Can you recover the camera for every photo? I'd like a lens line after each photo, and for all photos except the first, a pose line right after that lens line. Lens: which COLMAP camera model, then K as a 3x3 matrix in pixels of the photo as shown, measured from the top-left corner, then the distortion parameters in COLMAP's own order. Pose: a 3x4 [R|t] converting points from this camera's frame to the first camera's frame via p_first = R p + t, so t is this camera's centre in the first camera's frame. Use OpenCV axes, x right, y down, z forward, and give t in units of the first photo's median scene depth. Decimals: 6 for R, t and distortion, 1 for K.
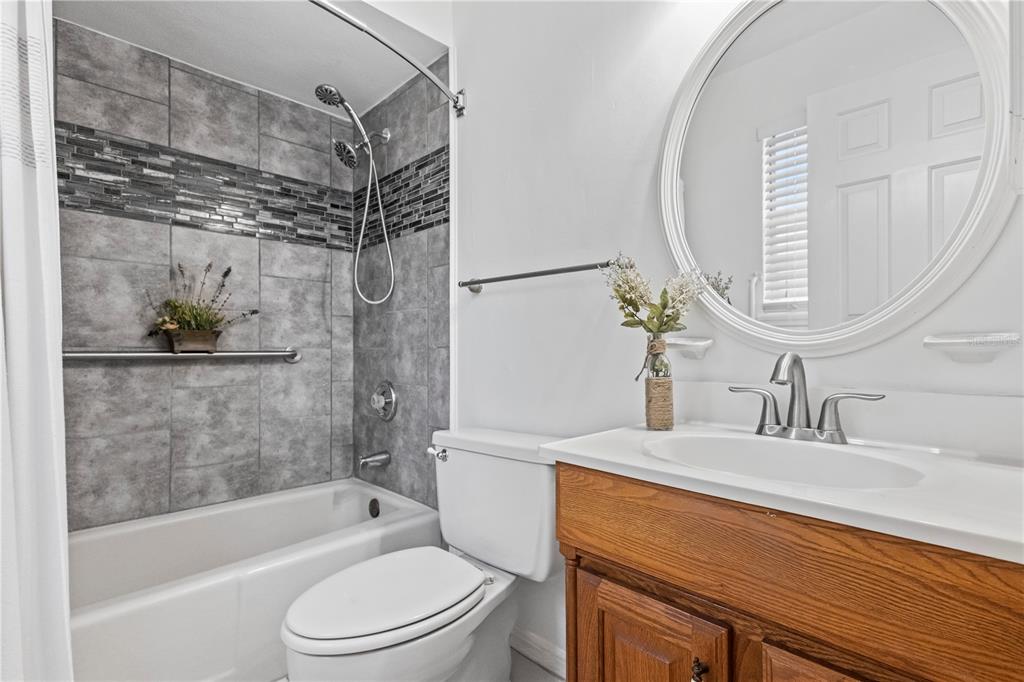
lens RADIAL K [[474.2, 0, 512.4], [0, 474.2, 342.7], [0, 0, 1]] dist [0.012923, -0.000879]
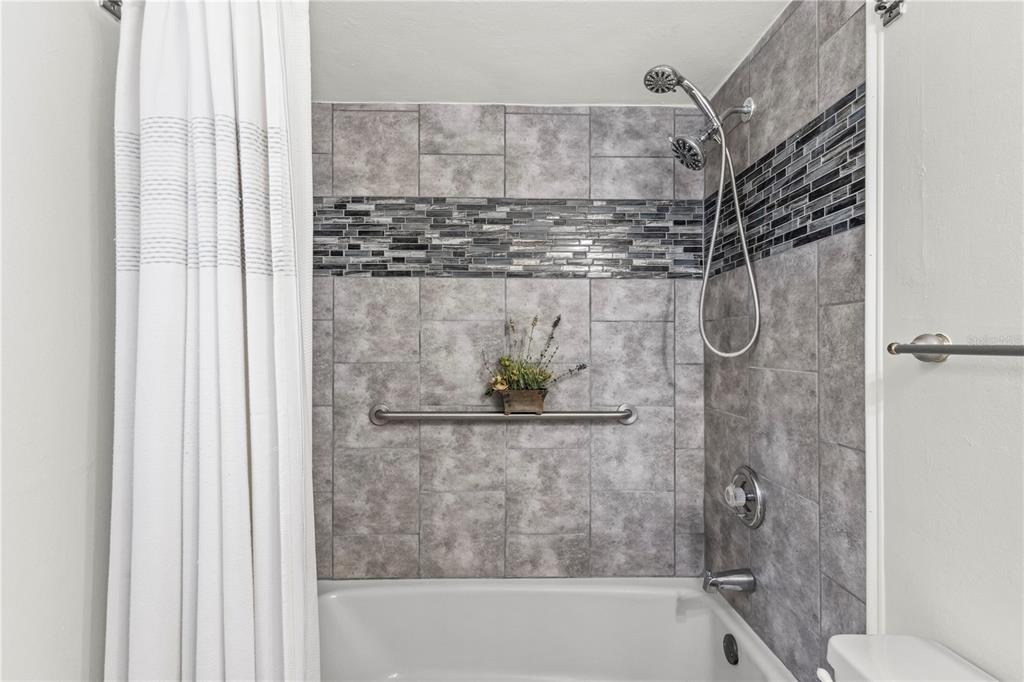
lens RADIAL K [[474.2, 0, 513.2], [0, 474.2, 342.8], [0, 0, 1]] dist [0.012923, -0.000879]
pose [[0.727651, -0.000586, -0.685948, -0.046535], [0.001759, 0.999998, 0.001012, -0.111456], [0.685946, -0.001942, 0.727650, 0.300139]]
